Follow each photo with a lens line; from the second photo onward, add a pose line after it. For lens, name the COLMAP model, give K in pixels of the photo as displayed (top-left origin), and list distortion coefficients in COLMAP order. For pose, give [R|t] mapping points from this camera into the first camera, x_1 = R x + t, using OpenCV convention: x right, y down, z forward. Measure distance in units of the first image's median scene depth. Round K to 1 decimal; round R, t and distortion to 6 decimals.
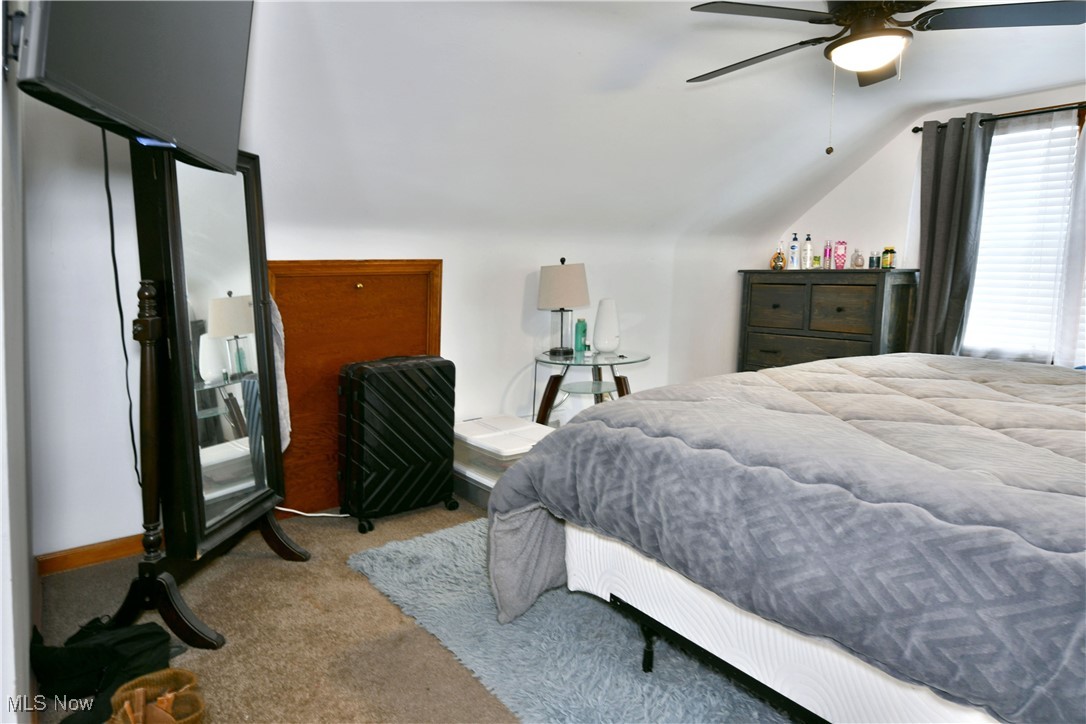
lens RADIAL K [[659.0, 0, 504.5], [0, 659.0, 329.6], [0, 0, 1]] dist [-0.011816, -0.005756]
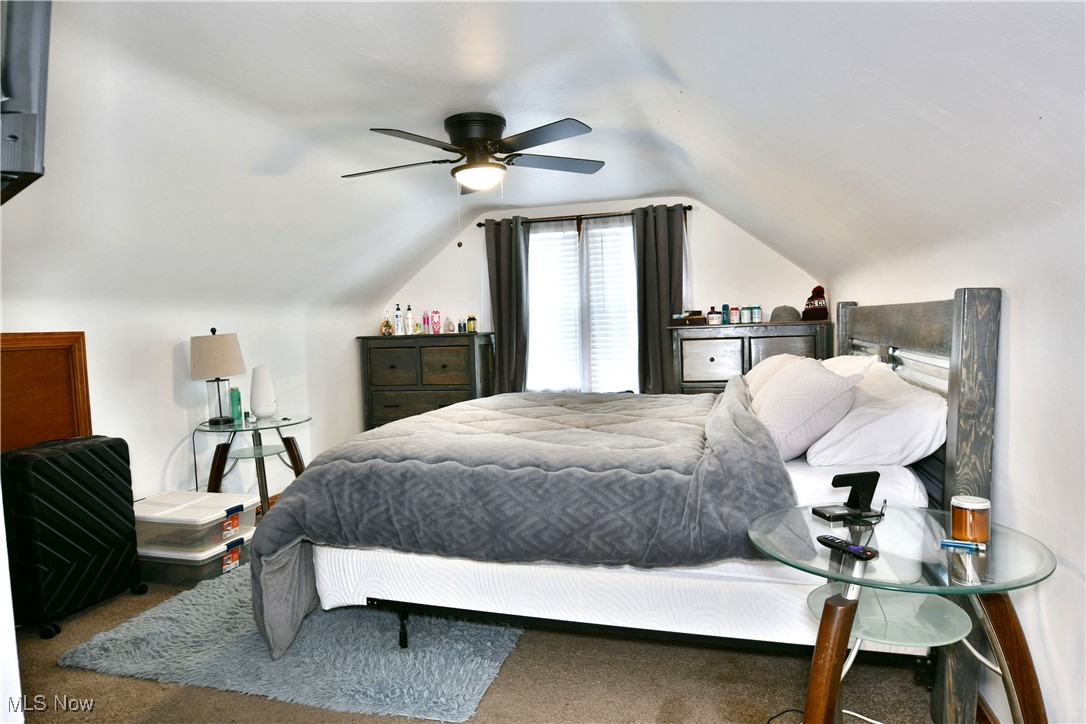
lens RADIAL K [[659.0, 0, 551.5], [0, 659.0, 357.9], [0, 0, 1]] dist [-0.011816, -0.005756]
pose [[0.764435, -0.044764, 0.643145, -0.291297], [0.084112, 0.995985, -0.030651, 0.018777], [-0.639190, 0.077527, 0.765131, -0.162877]]
